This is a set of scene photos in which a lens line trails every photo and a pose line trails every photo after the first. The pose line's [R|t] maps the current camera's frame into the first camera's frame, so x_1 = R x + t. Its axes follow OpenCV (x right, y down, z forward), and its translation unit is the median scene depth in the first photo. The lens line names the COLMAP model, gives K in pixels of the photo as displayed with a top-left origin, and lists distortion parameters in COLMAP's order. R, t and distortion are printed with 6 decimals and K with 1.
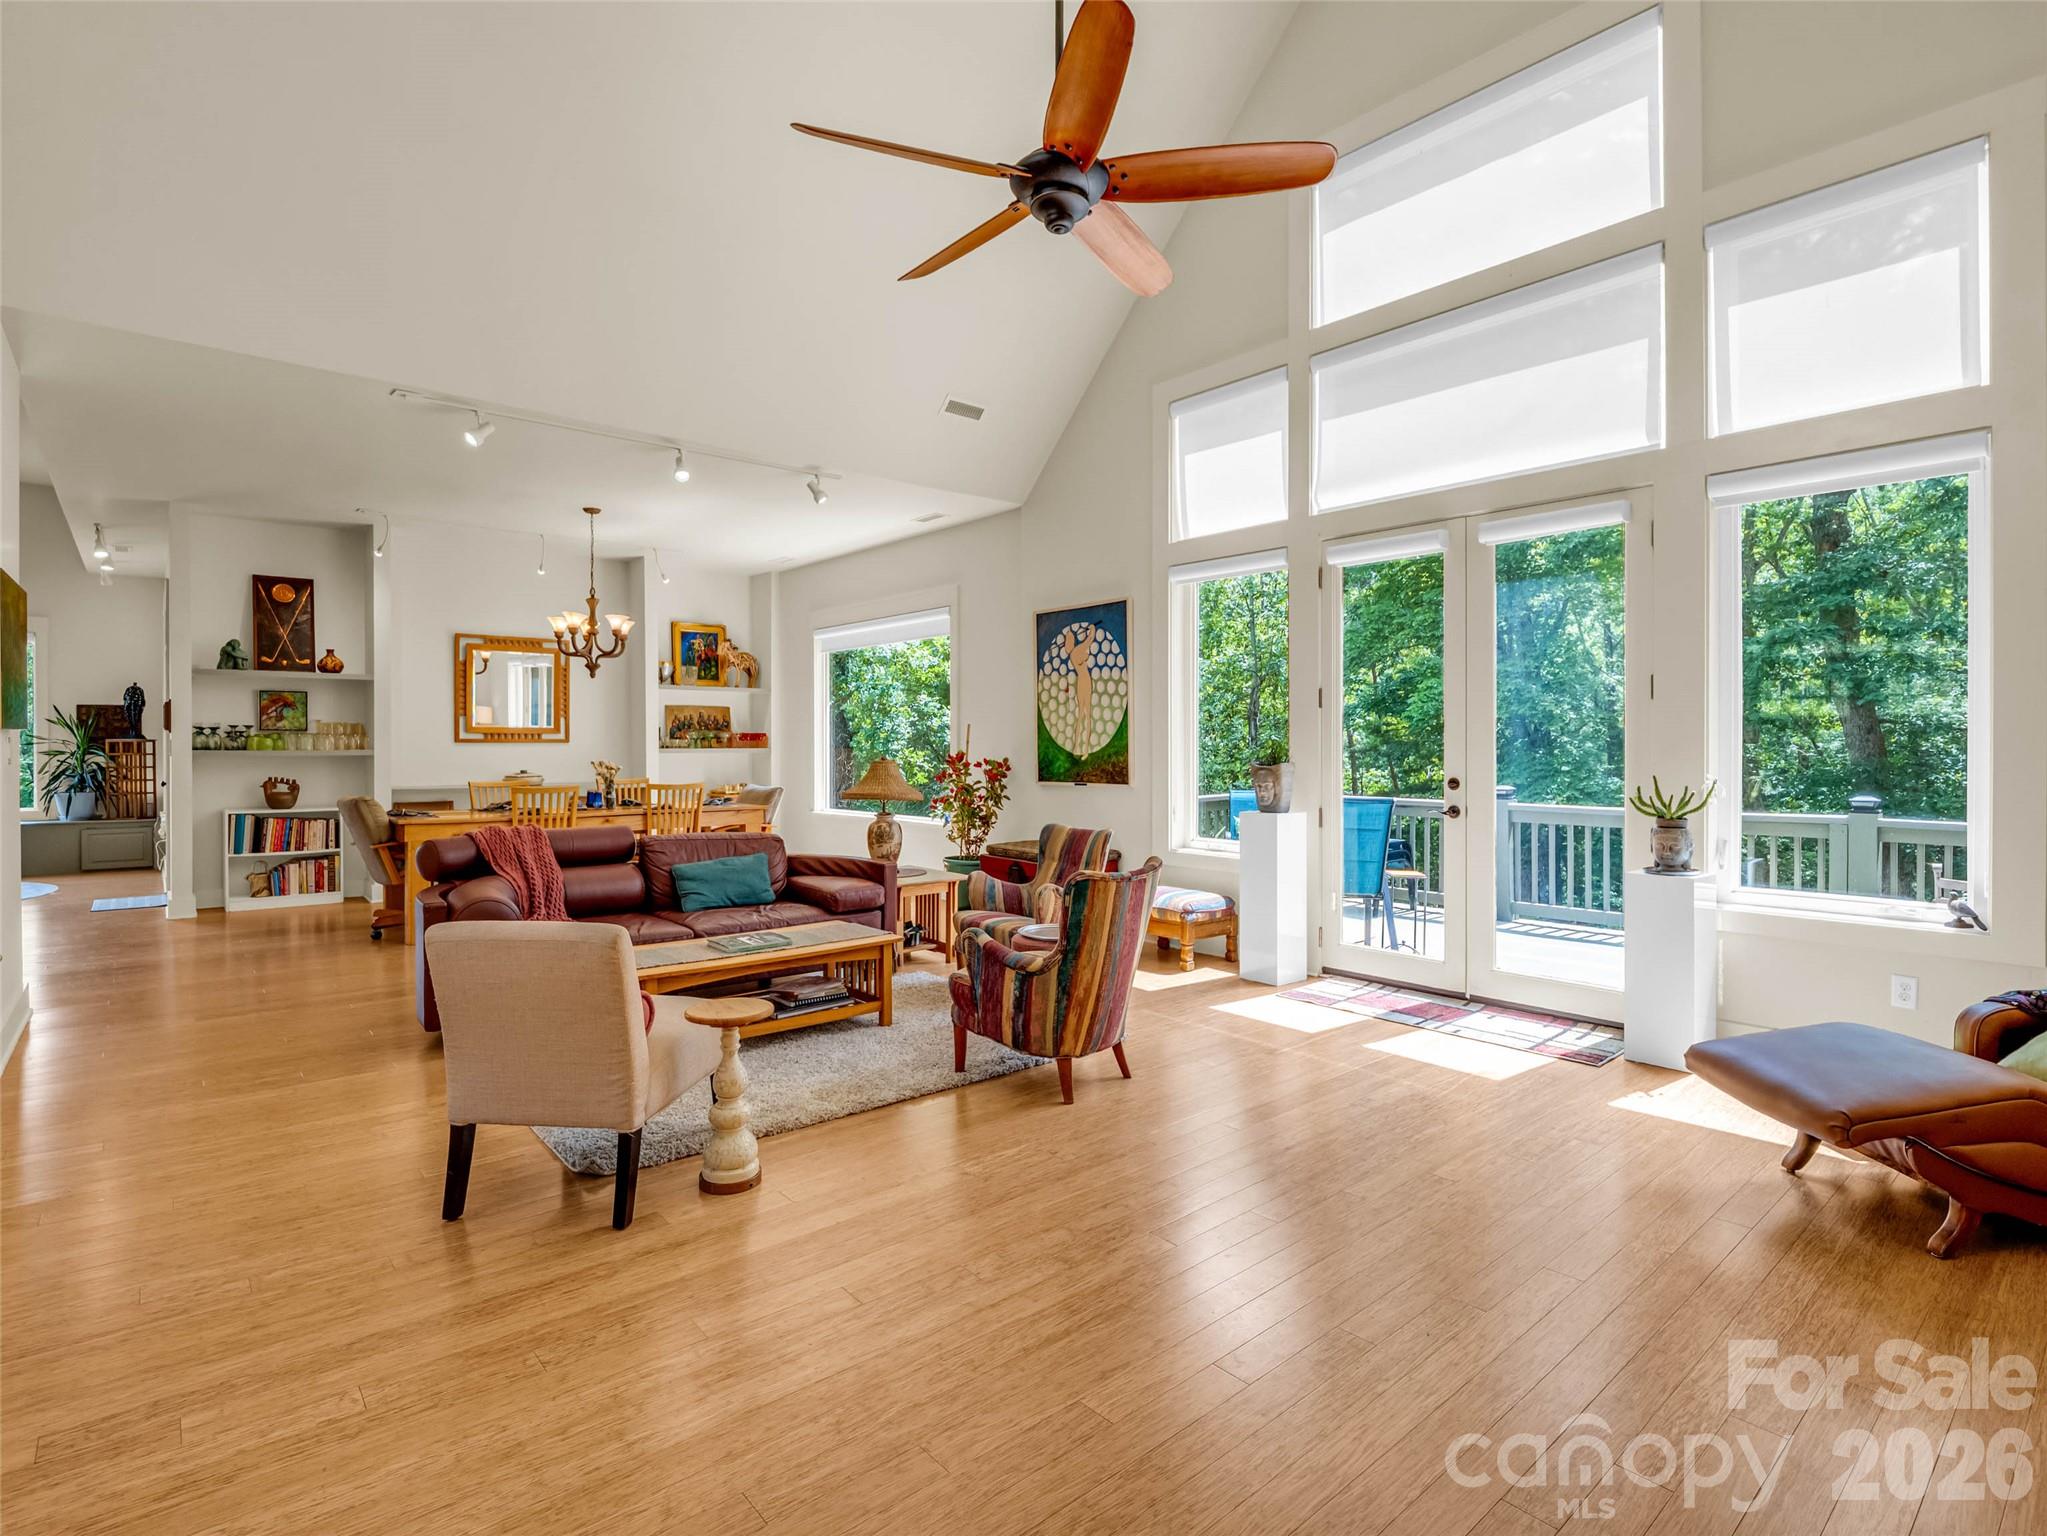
lens RADIAL K [[1017.8, 0, 1035.1], [0, 1017.8, 755.1], [0, 0, 1]] dist [-0.015039, -0.001818]
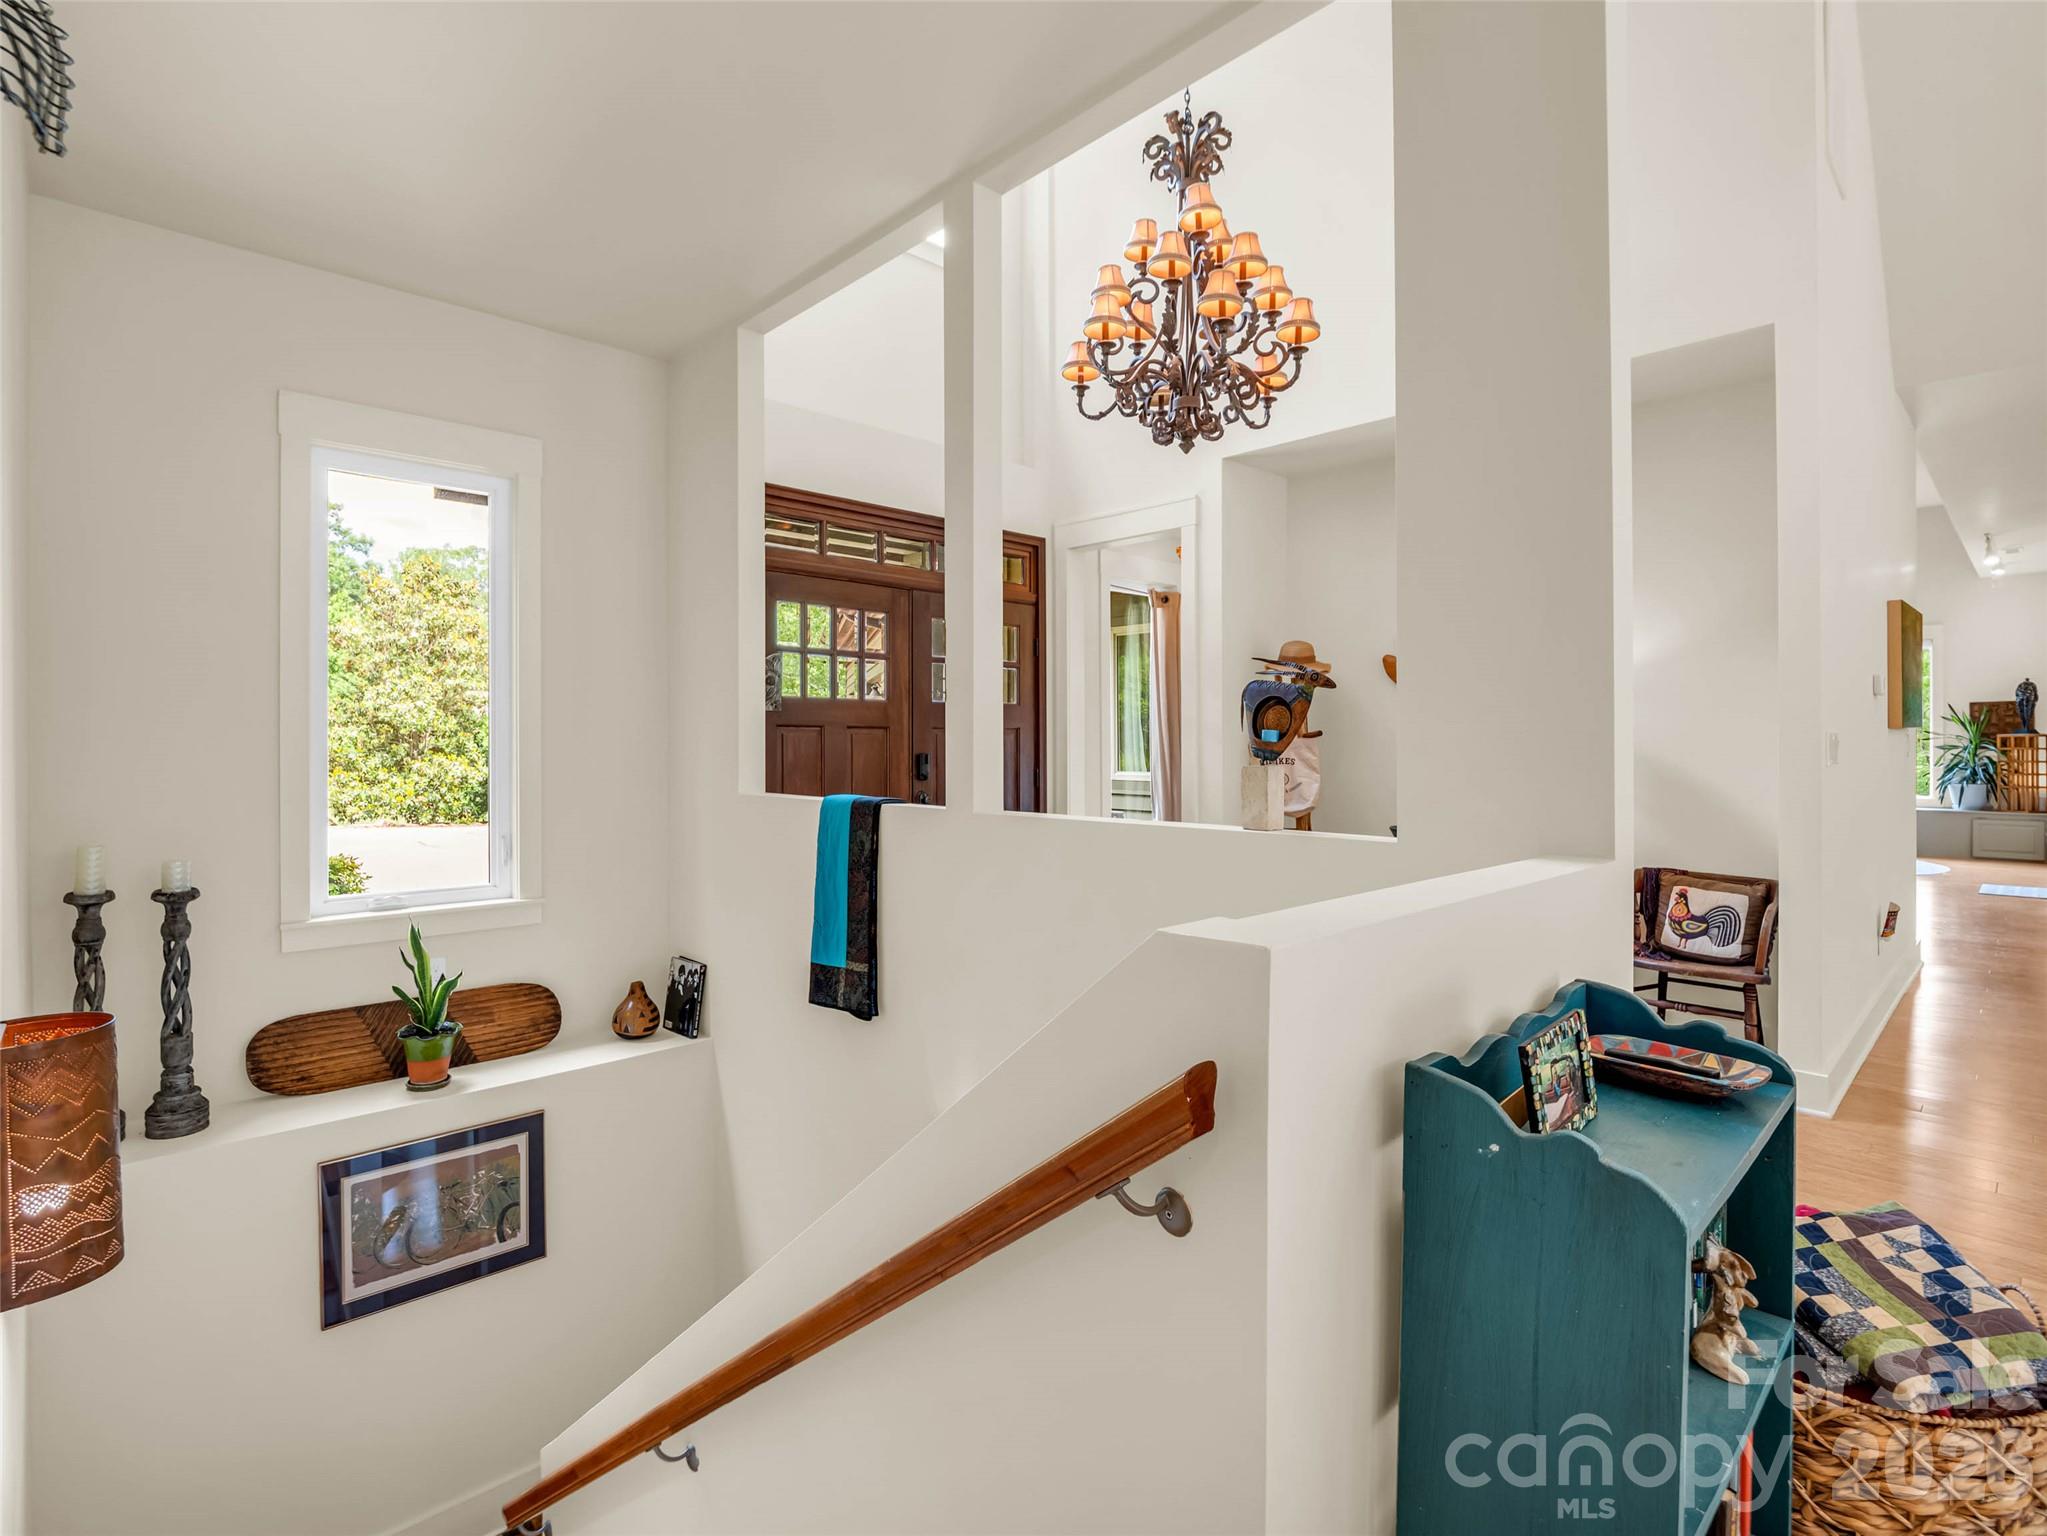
lens RADIAL K [[1017.8, 0, 1016.0], [0, 1017.8, 751.8], [0, 0, 1]] dist [-0.015039, -0.001818]
pose [[0.043703, 0.004860, -0.999033, 0.082909], [-0.003250, 0.999984, 0.004722, 0.000748], [0.999039, 0.003040, 0.043718, -0.078048]]
